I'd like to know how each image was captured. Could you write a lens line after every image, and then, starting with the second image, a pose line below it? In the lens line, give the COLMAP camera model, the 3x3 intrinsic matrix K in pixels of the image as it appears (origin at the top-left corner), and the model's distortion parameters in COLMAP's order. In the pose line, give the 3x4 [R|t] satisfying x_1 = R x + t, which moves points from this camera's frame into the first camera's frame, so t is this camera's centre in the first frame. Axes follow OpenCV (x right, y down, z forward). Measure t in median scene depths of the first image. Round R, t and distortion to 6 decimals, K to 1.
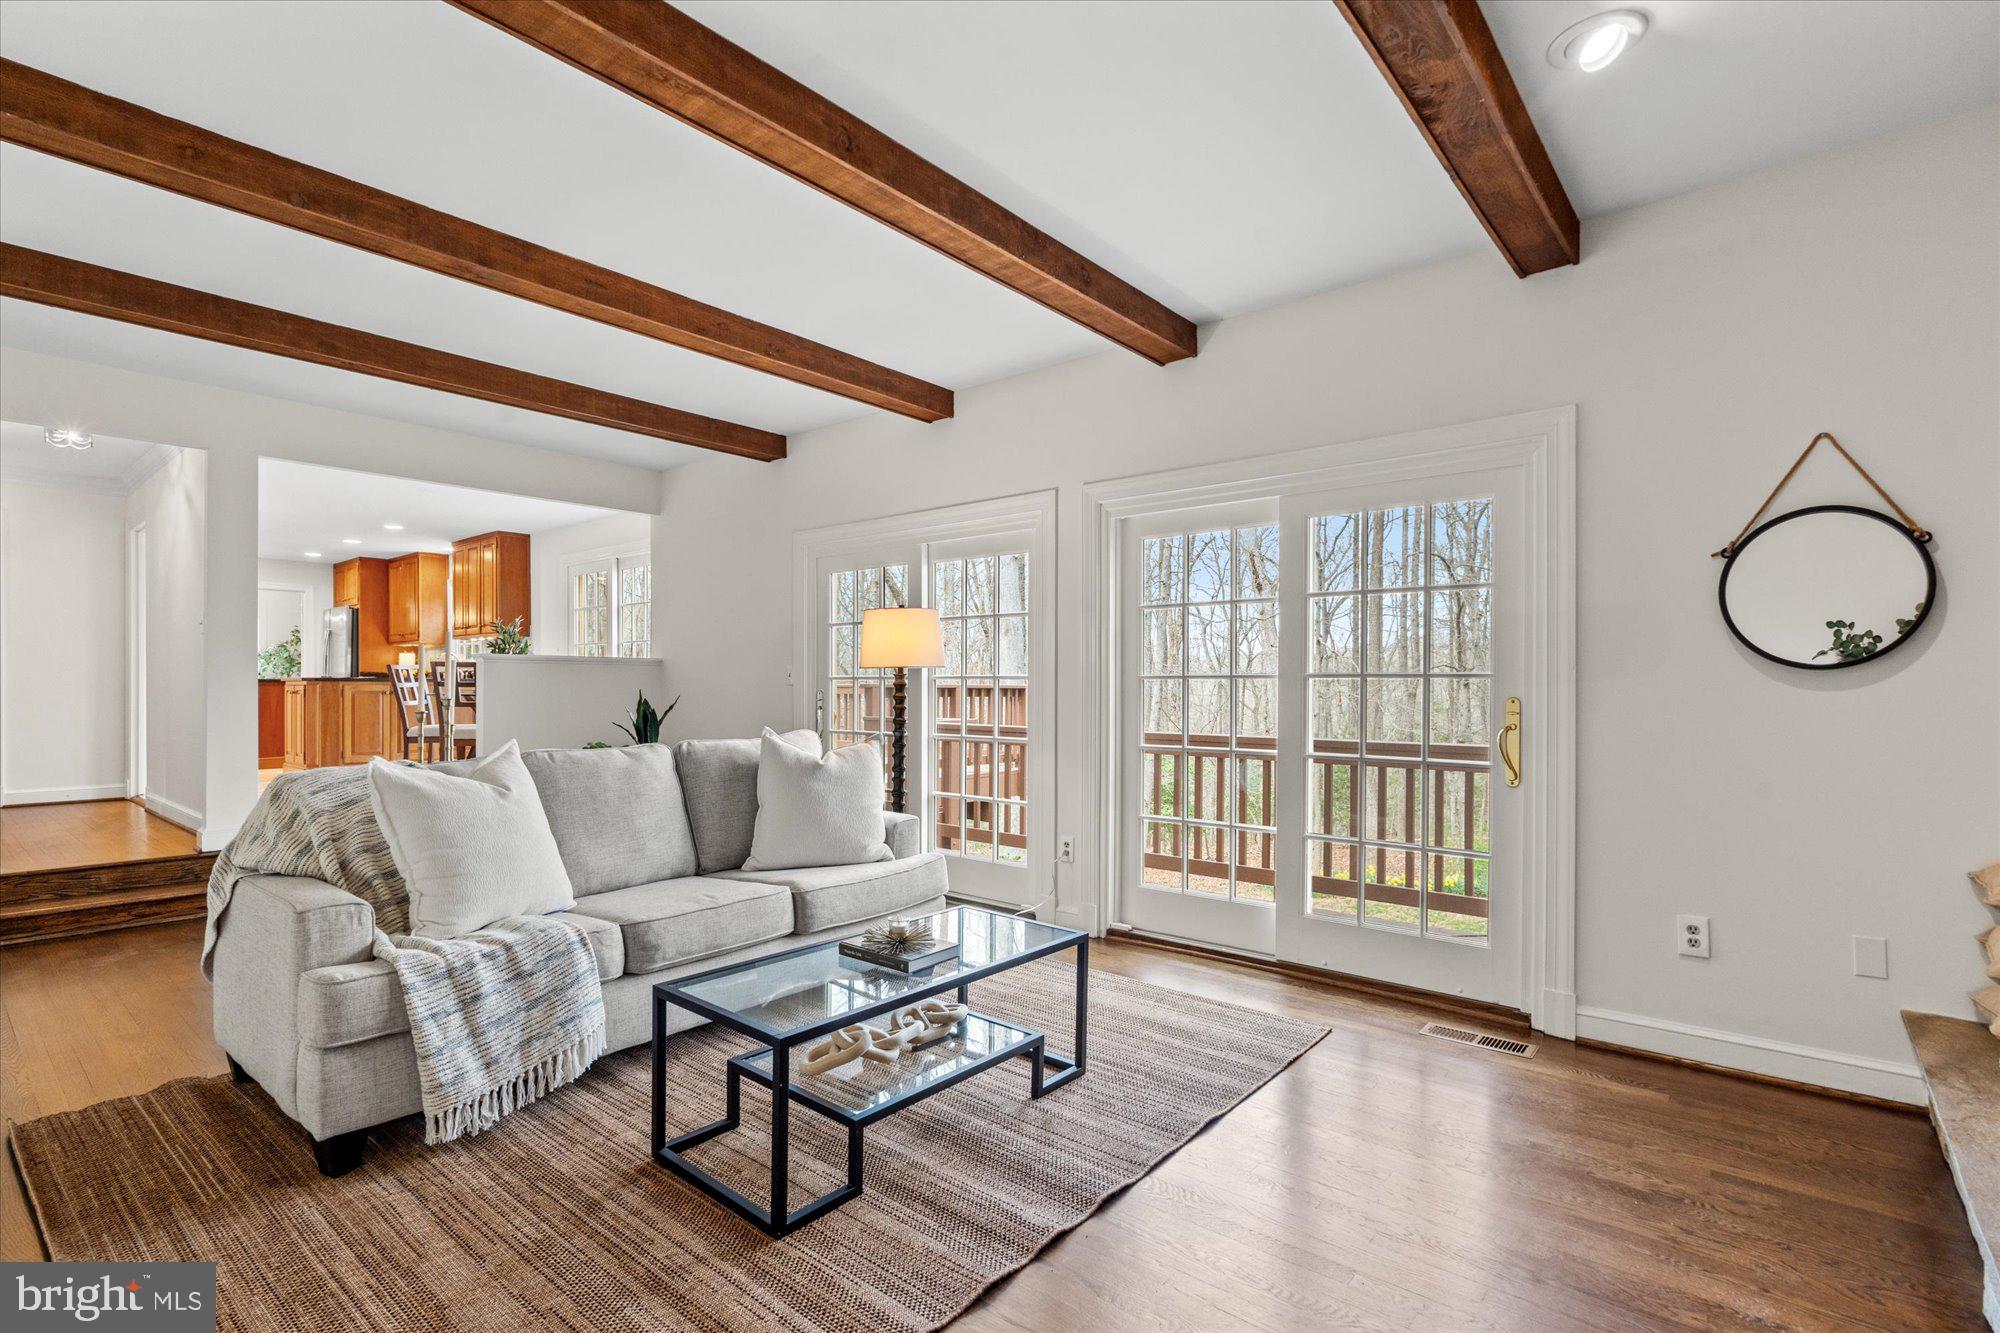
lens RADIAL K [[907.3, 0, 956.5], [0, 907.3, 684.2], [0, 0, 1]] dist [-0.006599, -0.000674]
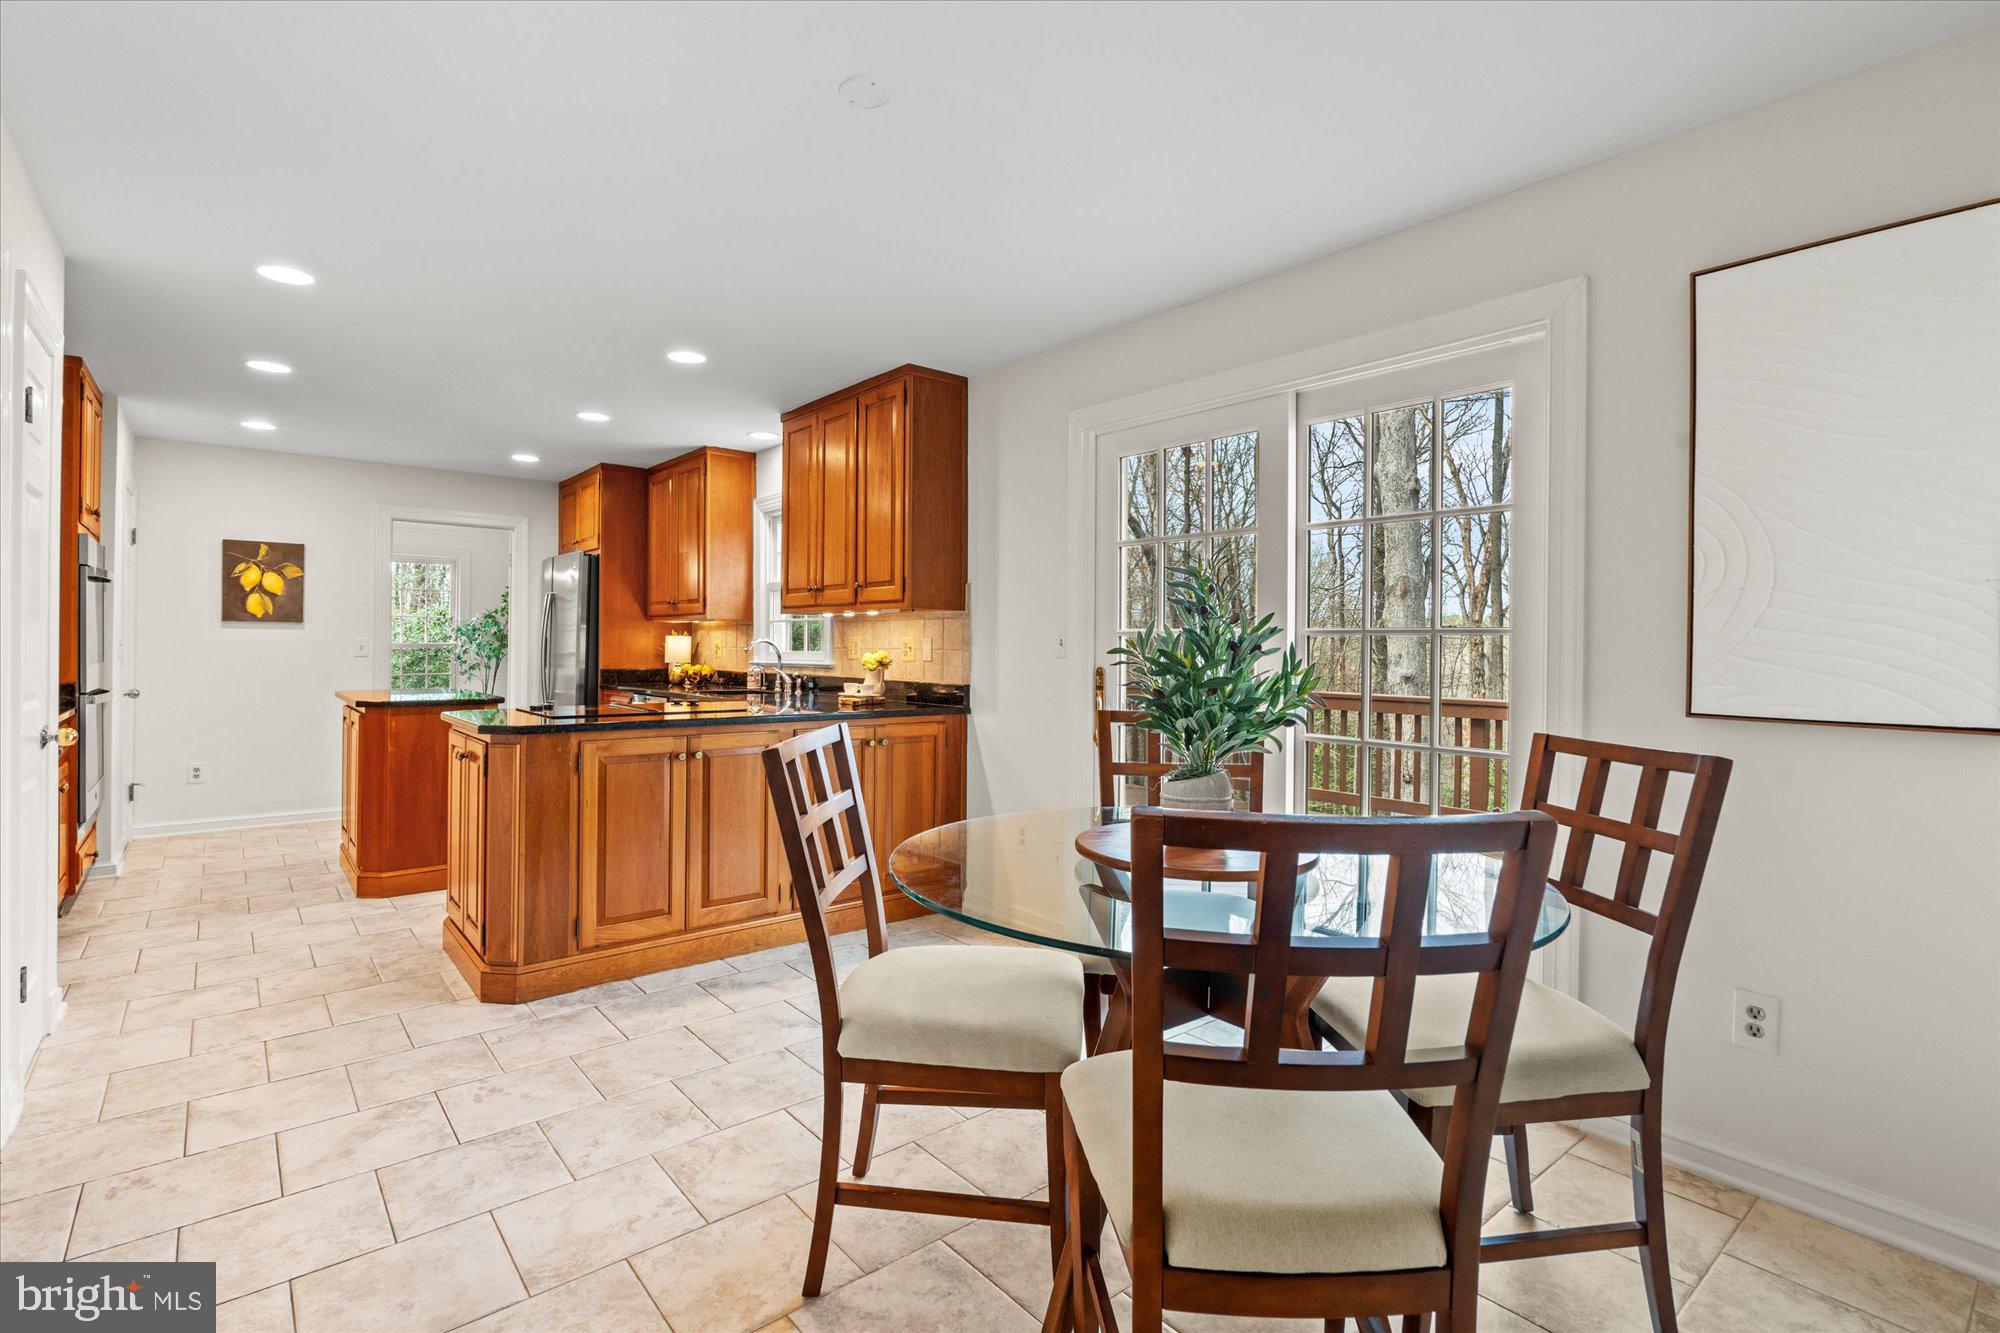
lens RADIAL K [[907.3, 0, 986.1], [0, 907.3, 645.3], [0, 0, 1]] dist [-0.006599, -0.000674]
pose [[0.986696, 0.006751, -0.162436, -0.442822], [-0.006324, 0.999975, 0.003146, -0.041978], [0.162453, -0.002076, 0.986714, 0.644769]]
